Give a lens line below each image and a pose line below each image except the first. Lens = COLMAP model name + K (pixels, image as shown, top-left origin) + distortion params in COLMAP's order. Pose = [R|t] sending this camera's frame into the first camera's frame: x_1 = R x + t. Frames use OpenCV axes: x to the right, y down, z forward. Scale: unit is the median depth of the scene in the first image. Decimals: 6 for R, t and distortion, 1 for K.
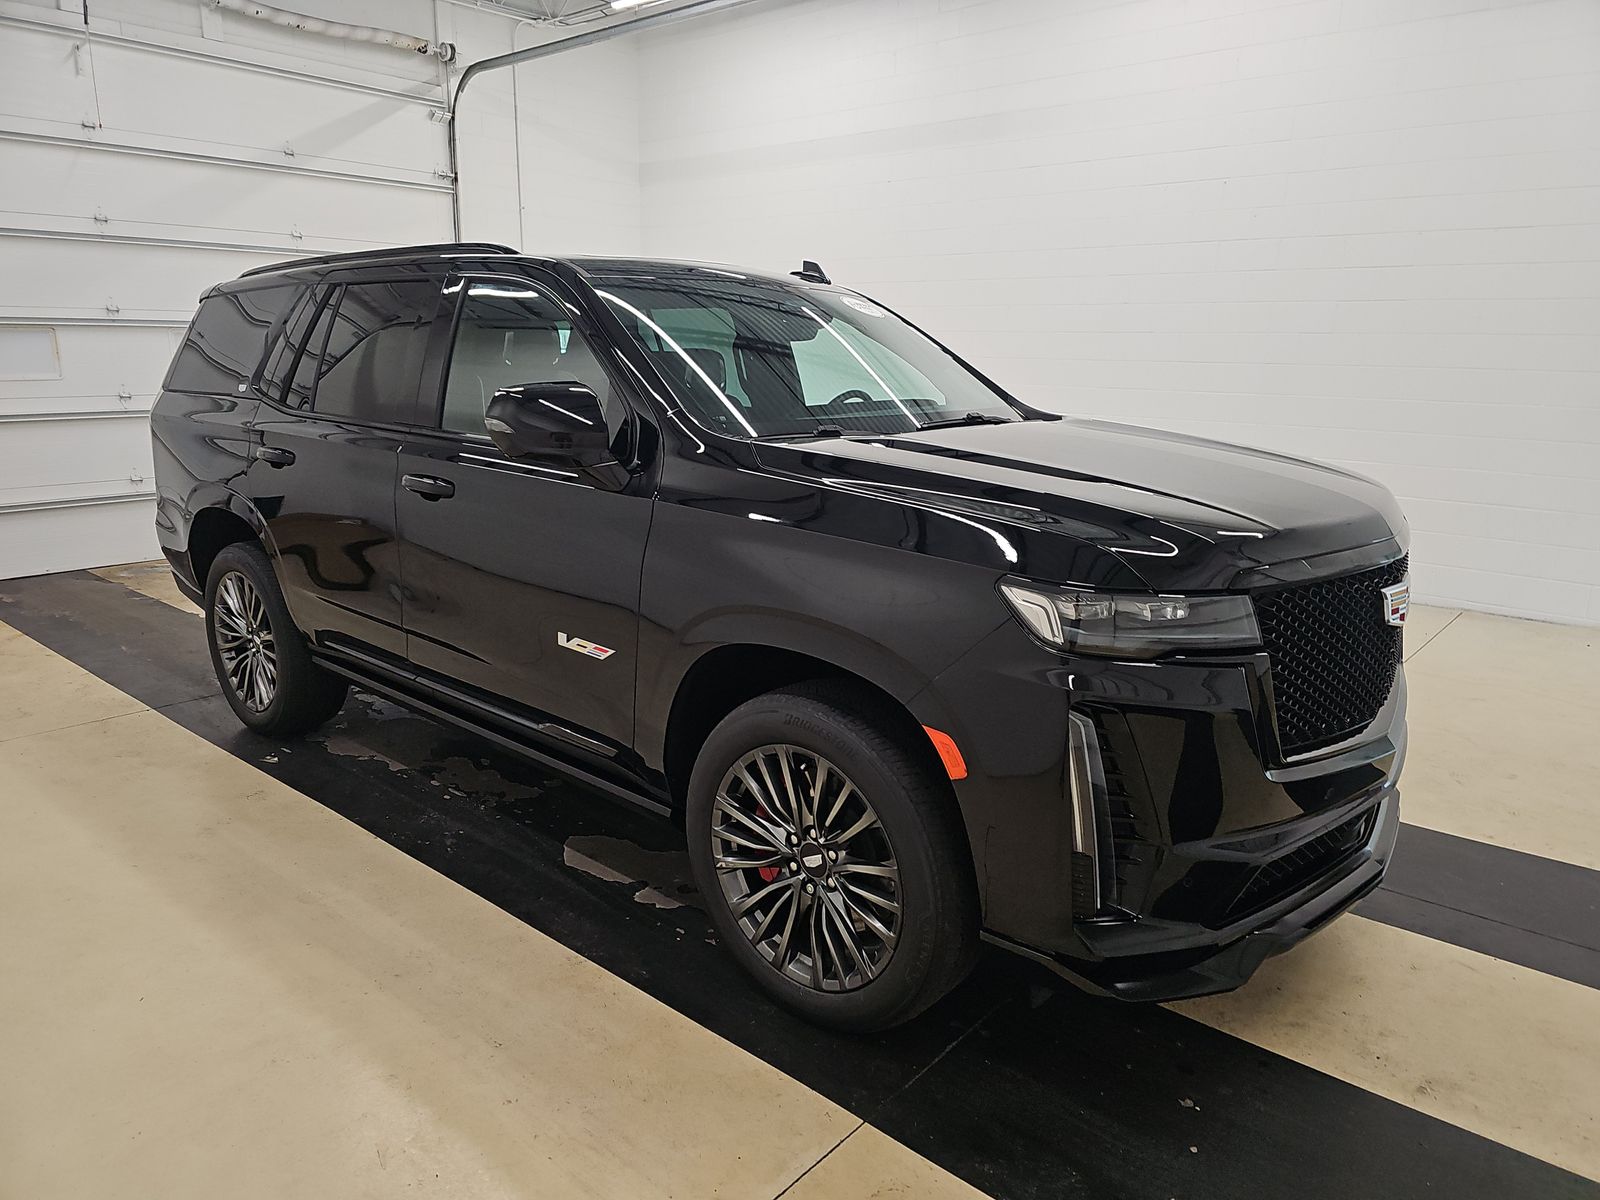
lens RADIAL K [[1067.4, 0, 792.6], [0, 1067.4, 603.1], [0, 0, 1]] dist [0.059471, -0.052858]
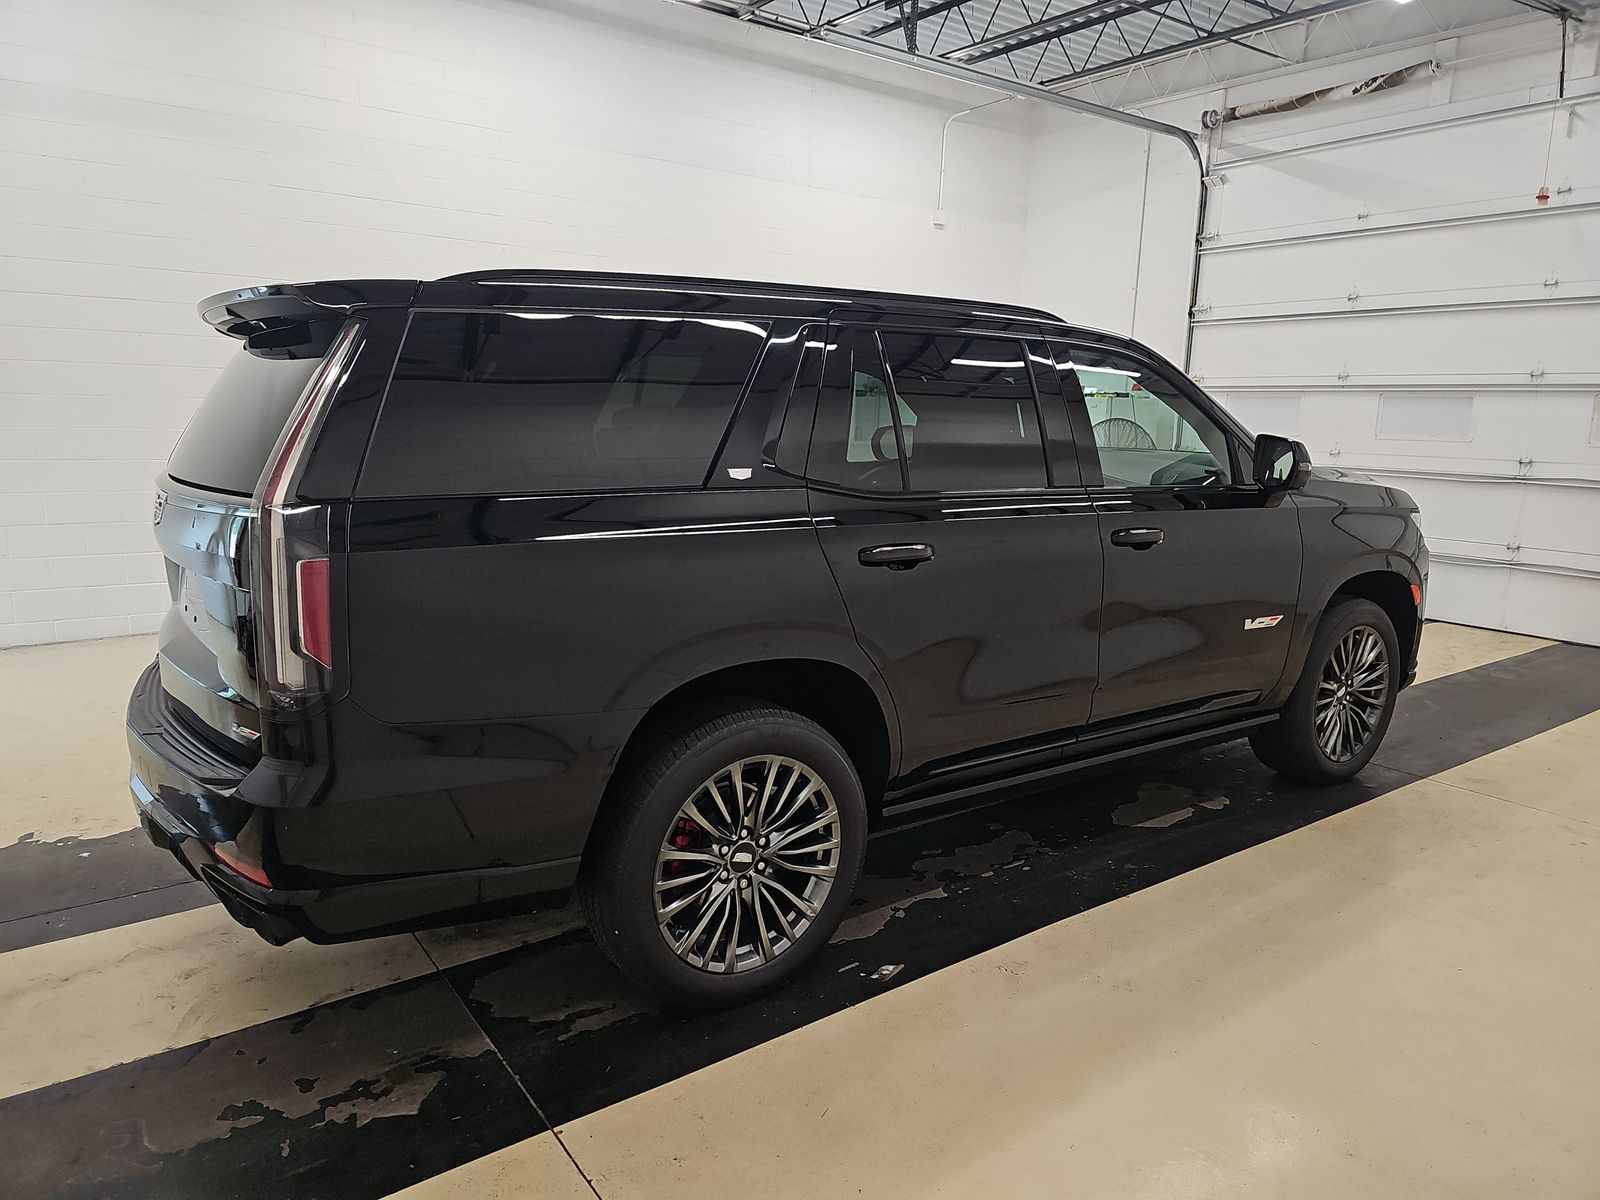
lens RADIAL K [[1067.4, 0, 792.6], [0, 1067.4, 603.1], [0, 0, 1]] dist [0.059471, -0.052858]
pose [[0.238788, -0.185424, 0.953204, -1.436814], [0.222135, 0.966003, 0.132266, -0.258161], [-0.945323, 0.180156, 0.271859, 1.029860]]
